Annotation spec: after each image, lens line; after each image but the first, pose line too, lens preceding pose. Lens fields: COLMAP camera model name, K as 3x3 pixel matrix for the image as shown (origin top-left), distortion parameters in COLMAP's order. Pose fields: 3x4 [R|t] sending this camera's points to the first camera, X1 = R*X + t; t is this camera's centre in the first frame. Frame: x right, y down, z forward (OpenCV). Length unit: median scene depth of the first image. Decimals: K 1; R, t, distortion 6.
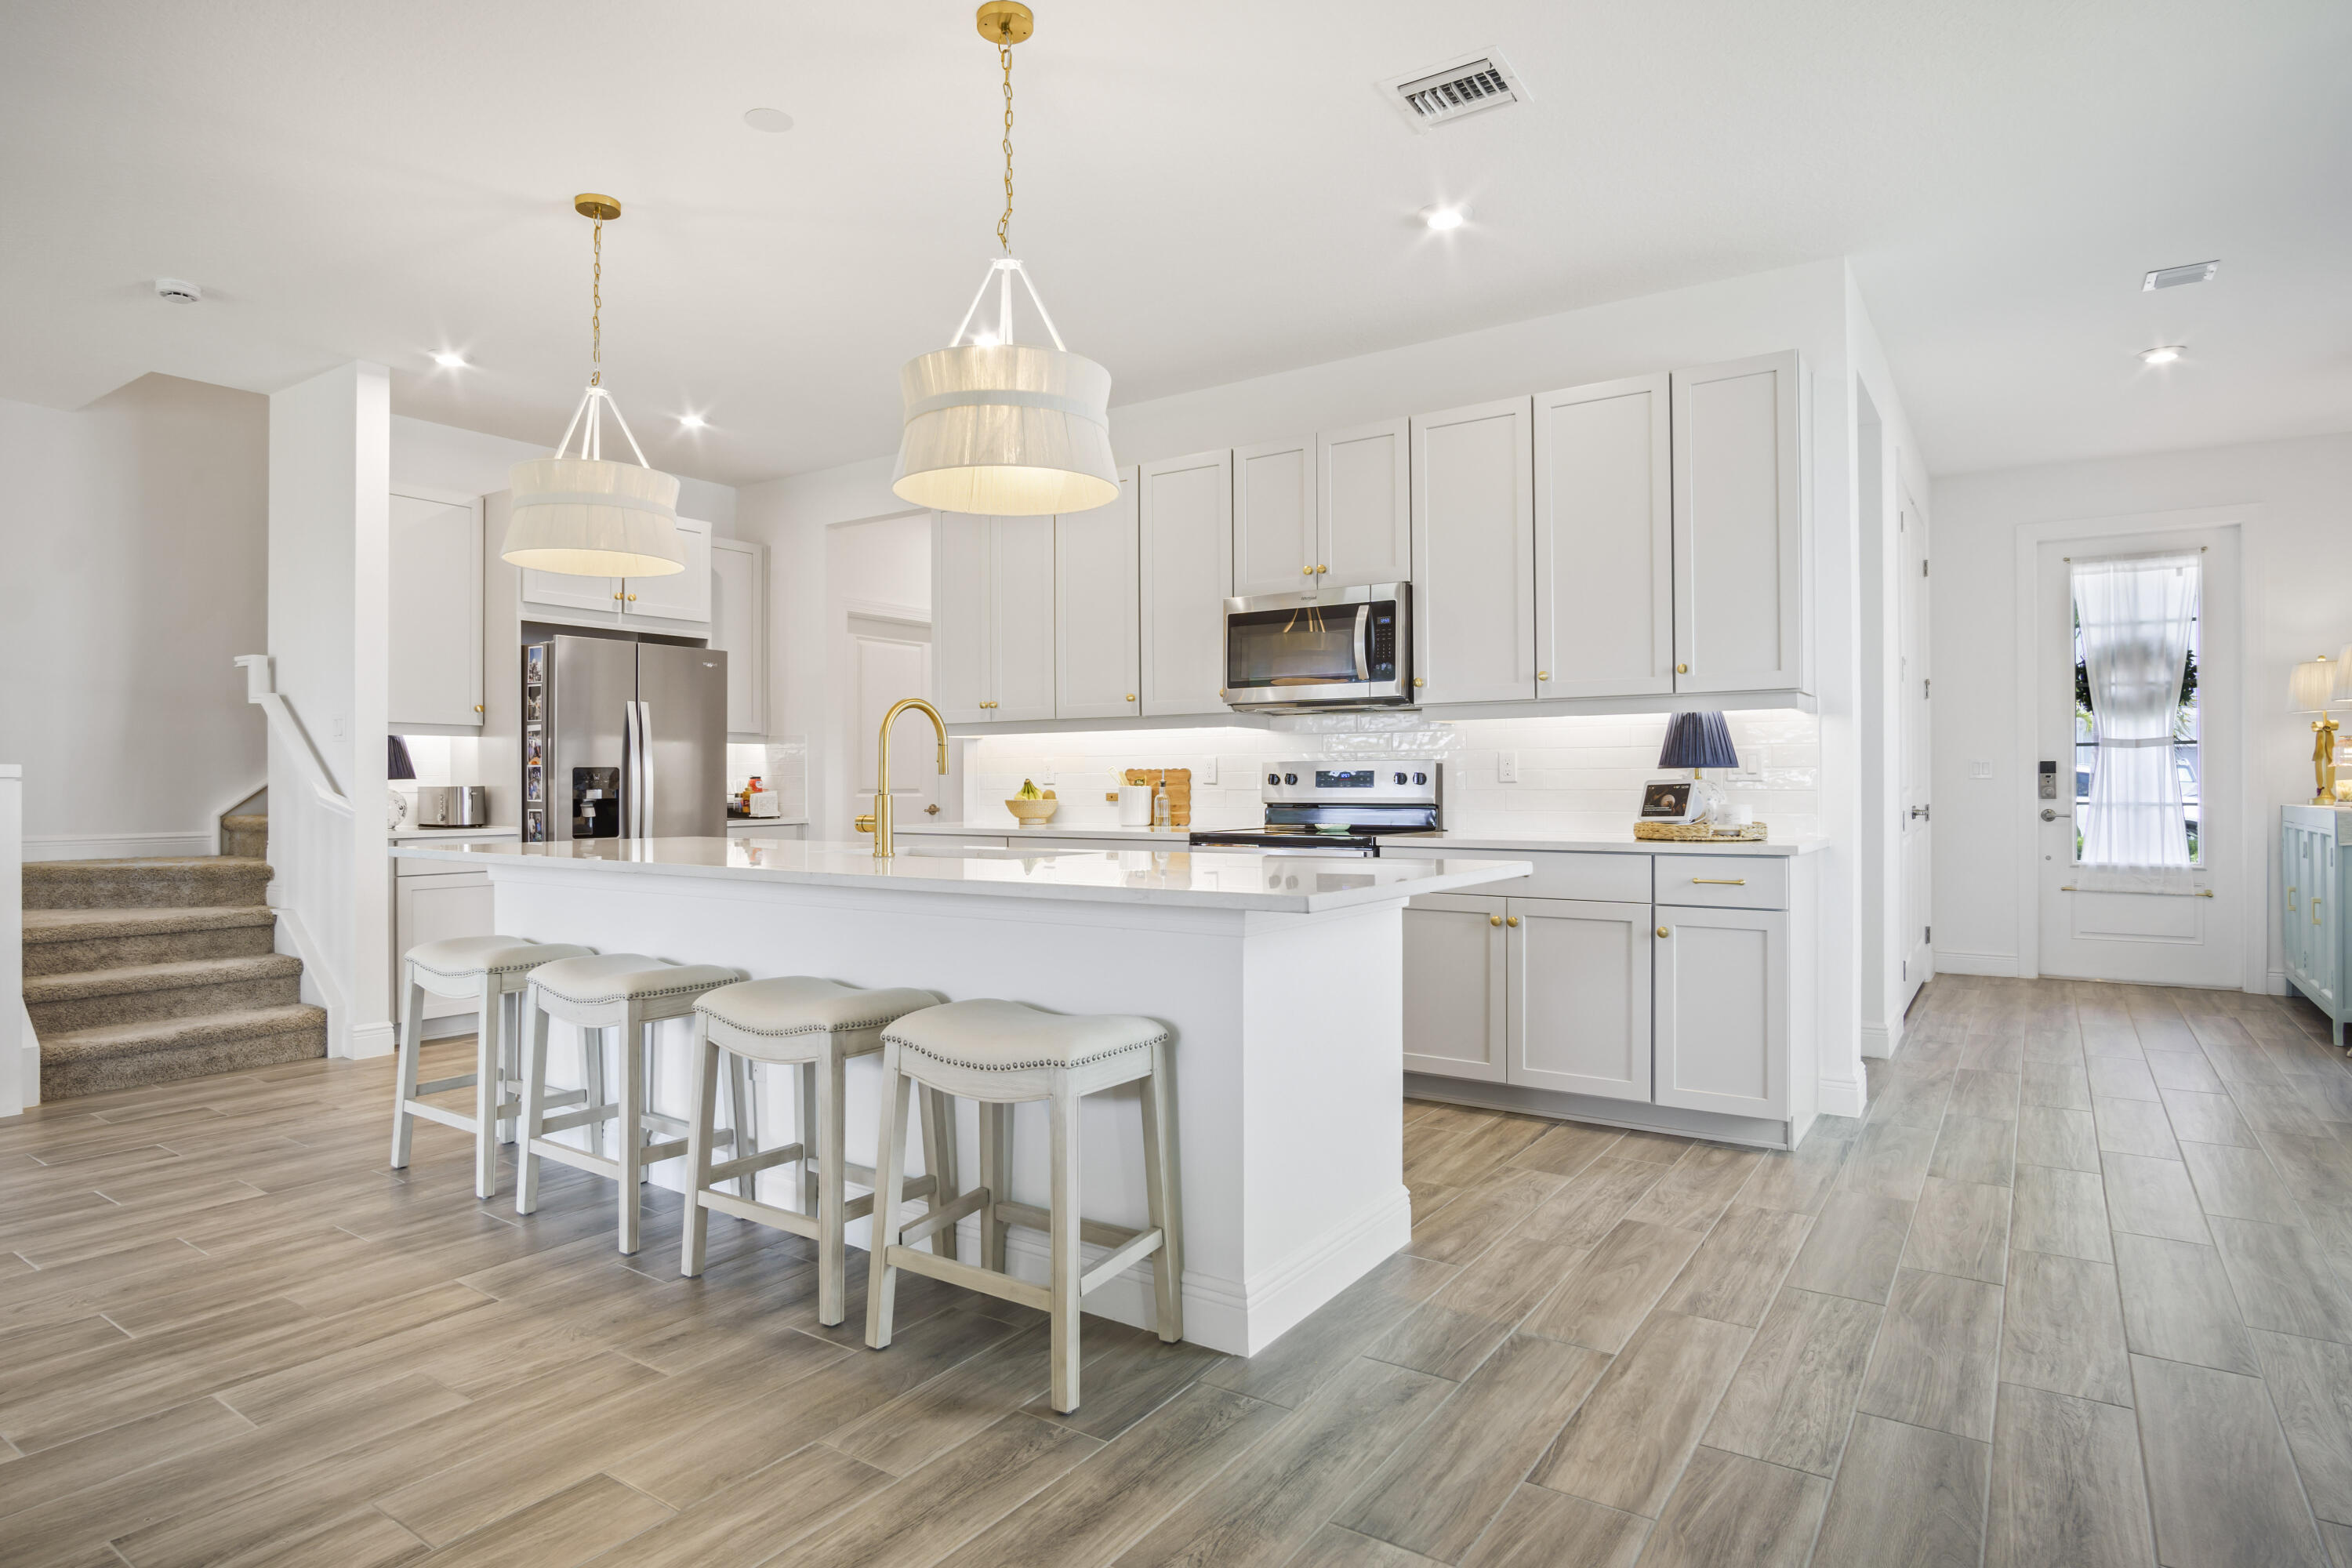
lens RADIAL K [[1286.2, 0, 1168.9], [0, 1286.2, 779.6], [0, 0, 1]] dist [-0.026585, 0.001454]
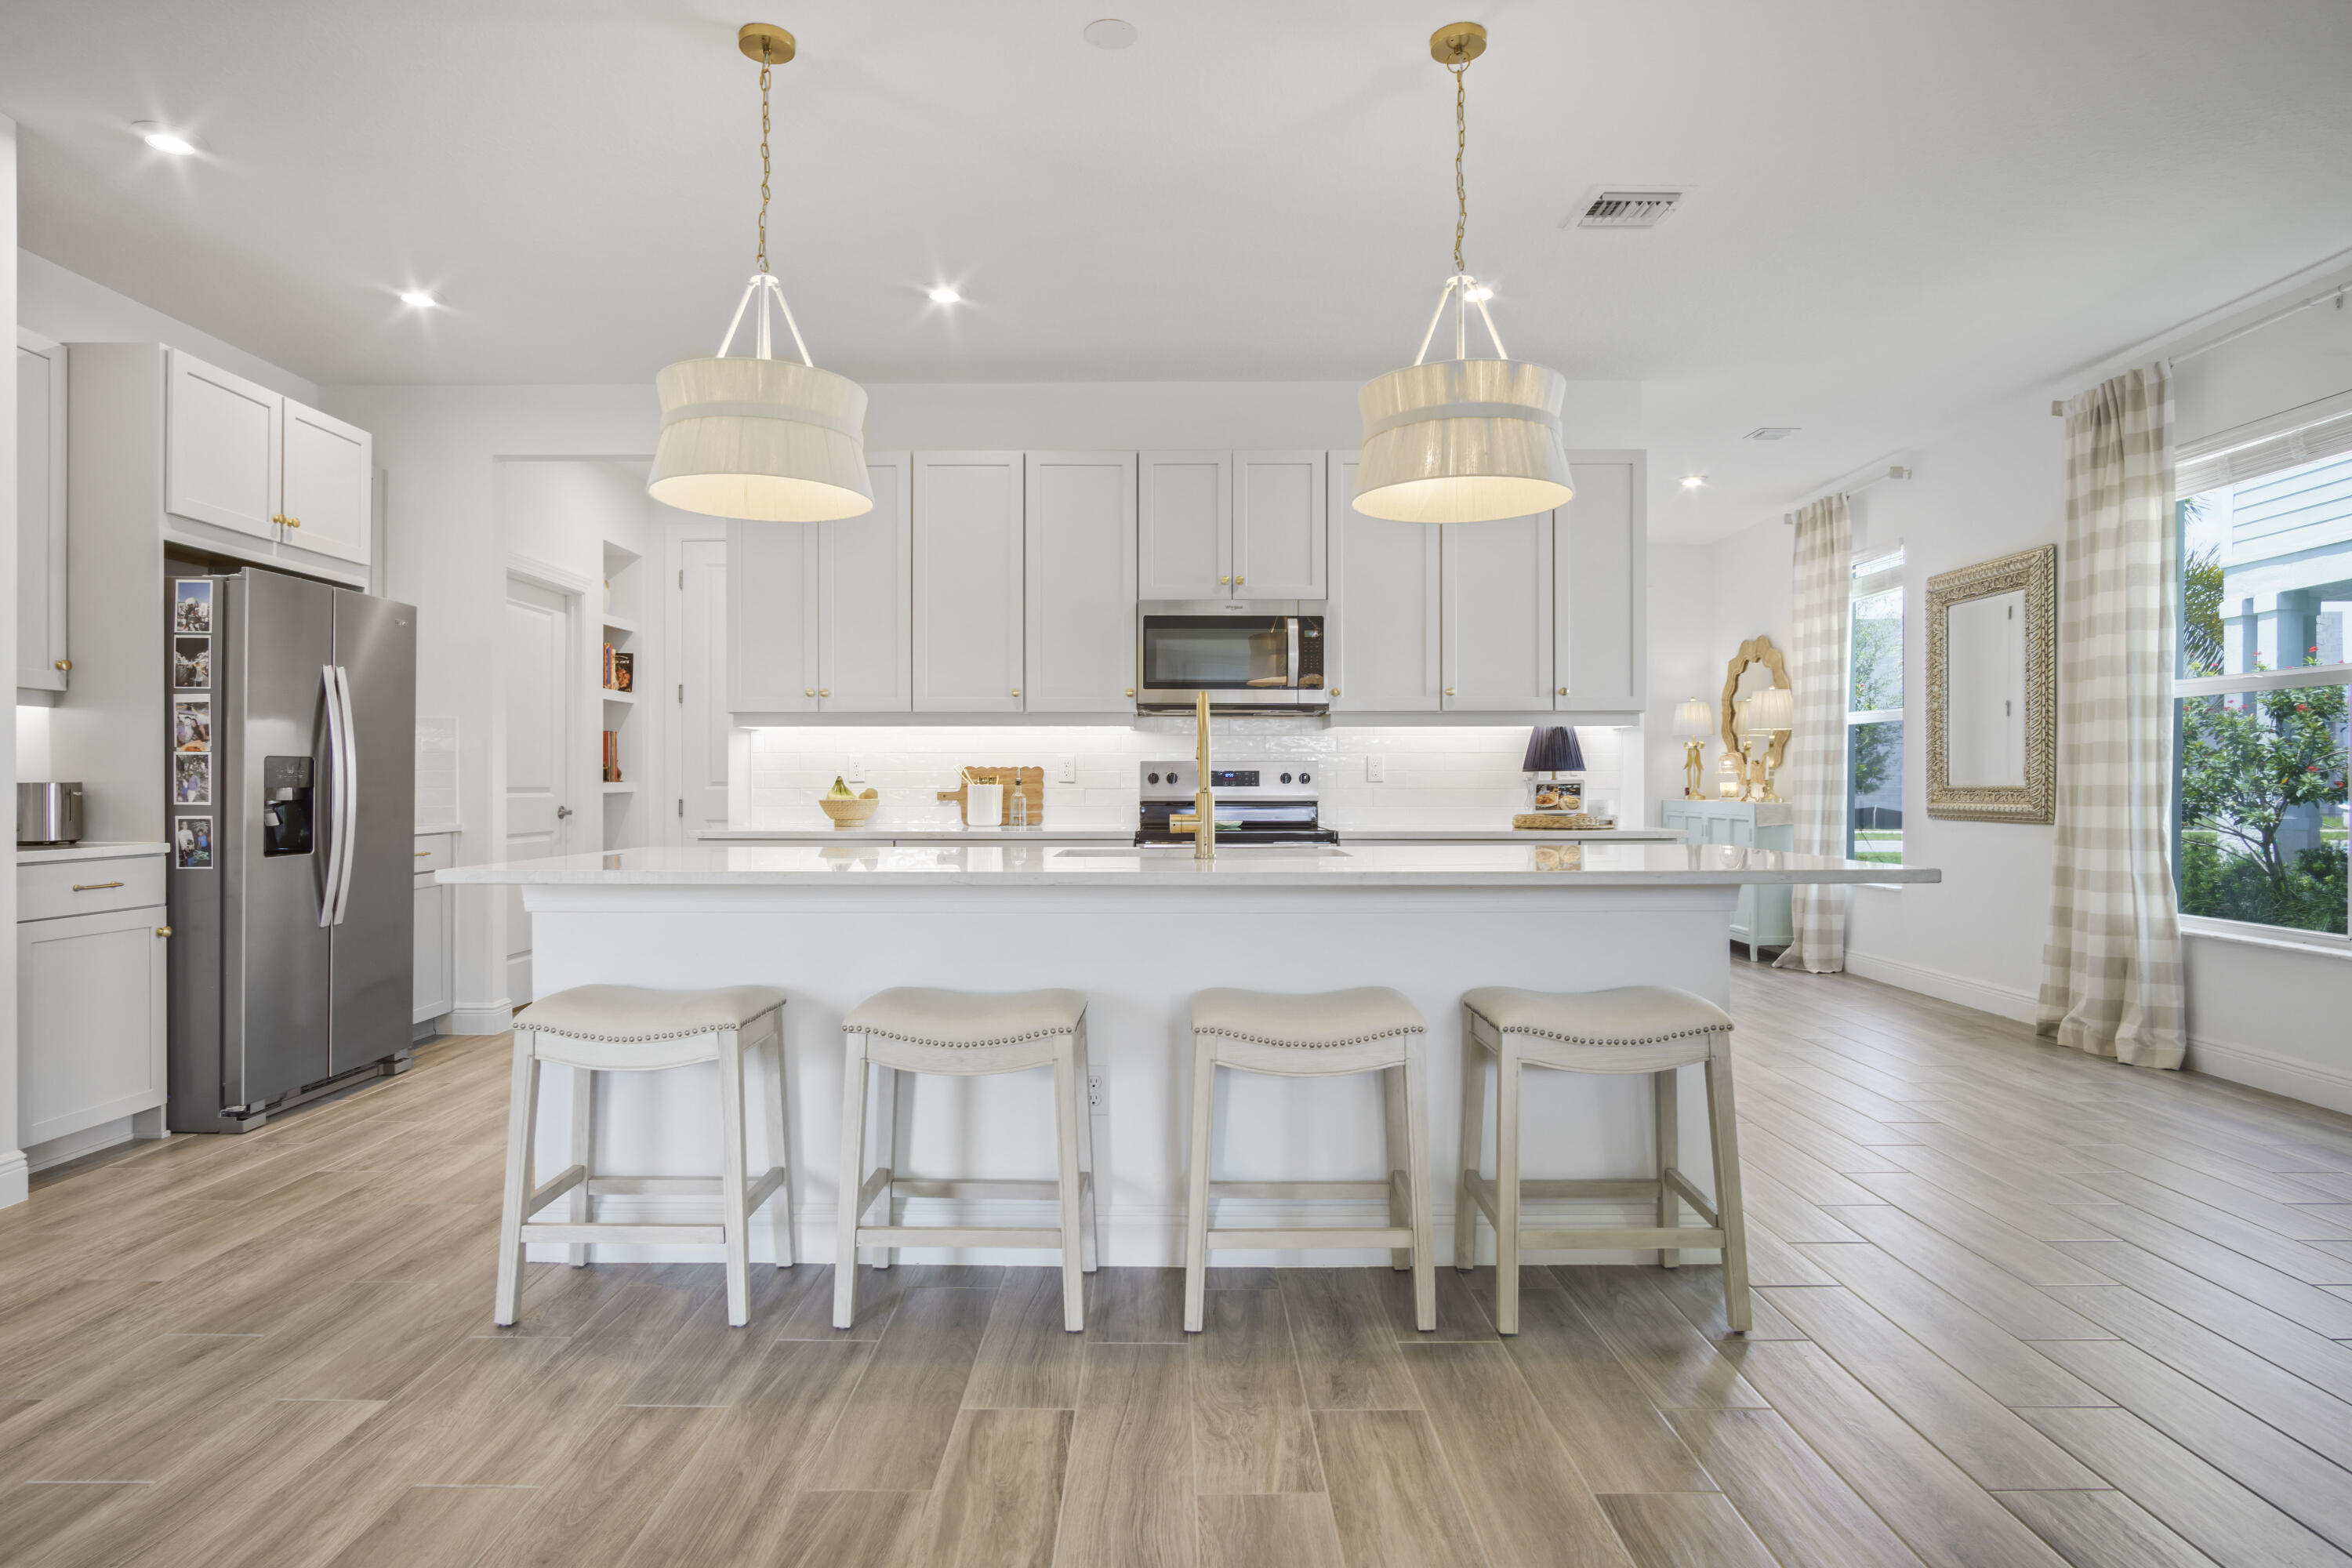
lens RADIAL K [[1279.1, 0, 1163.6], [0, 1279.1, 778.5], [0, 0, 1]] dist [-0.018653, 0.001834]
pose [[0.825918, 0.005562, 0.563763, -0.592035], [-0.004376, 0.999984, -0.003455, 0.004214], [-0.563773, 0.000387, 0.825929, 0.183366]]
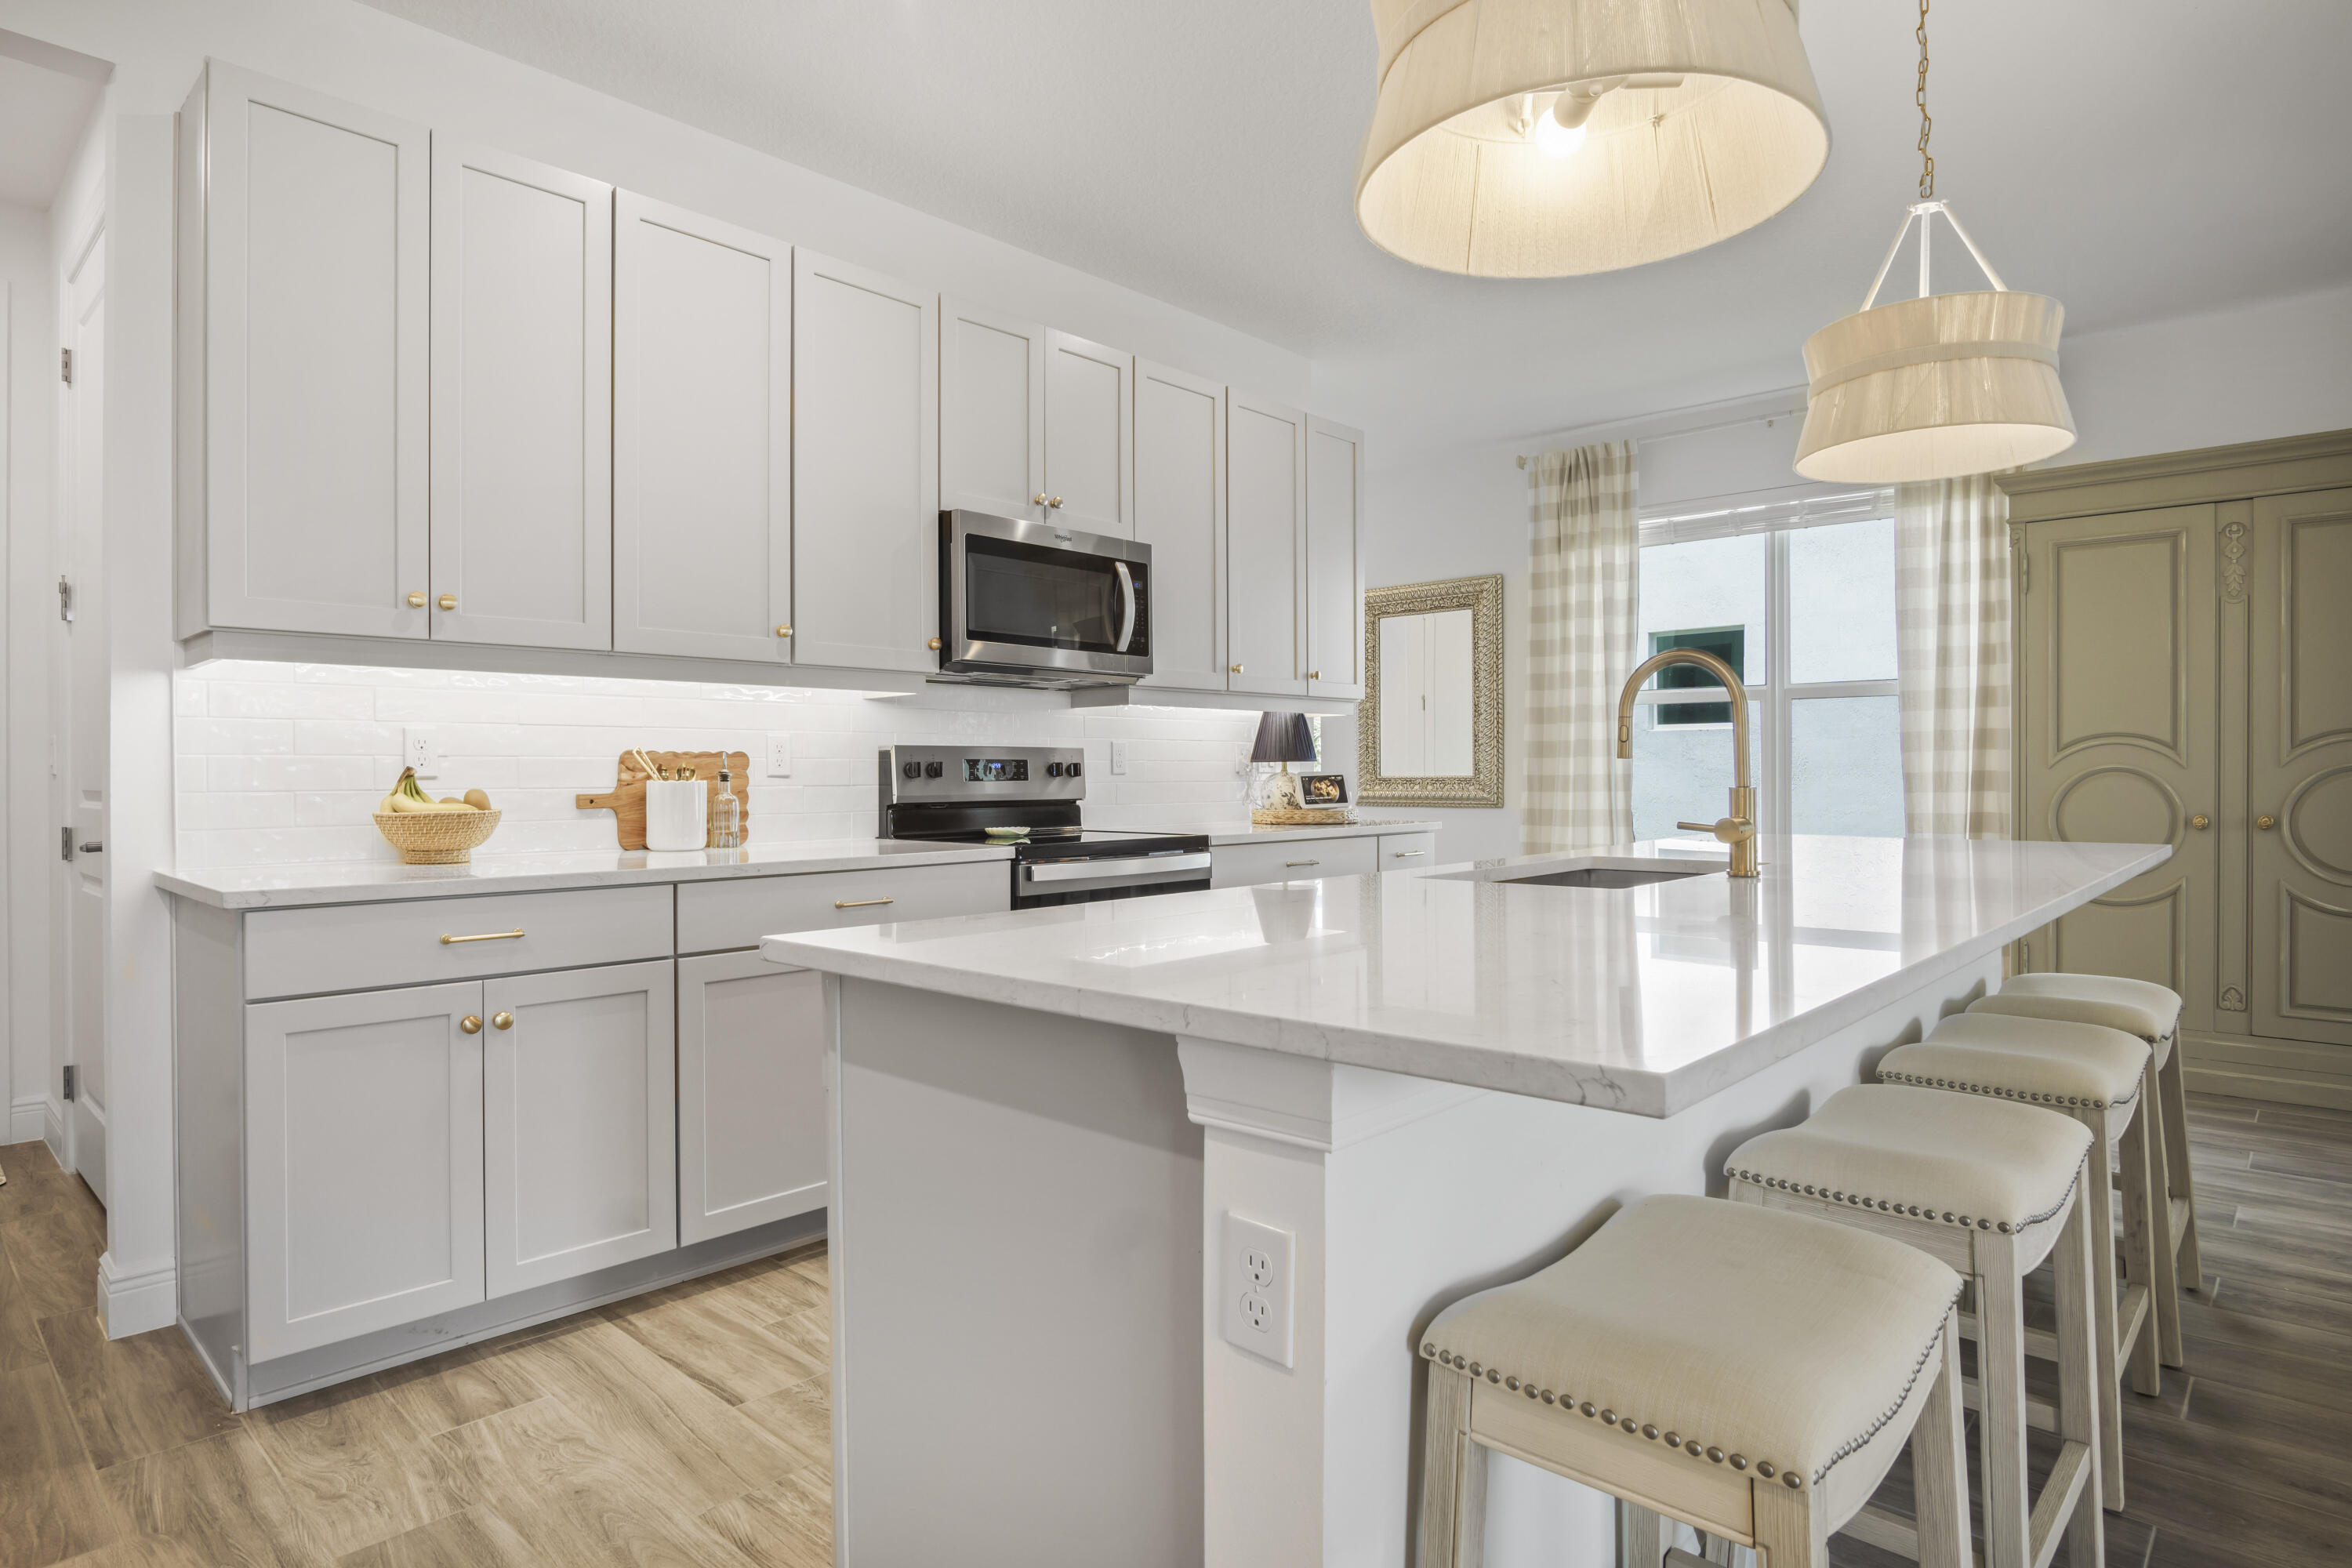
lens RADIAL K [[1268.1, 0, 1168.1], [0, 1268.1, 781.3], [0, 0, 1]] dist [-0.021896, 0.000062]
pose [[0.150976, -0.004151, 0.988529, -0.715138], [0.000700, 0.999991, 0.004092, 0.003818], [-0.988537, 0.000074, 0.150978, 0.915453]]
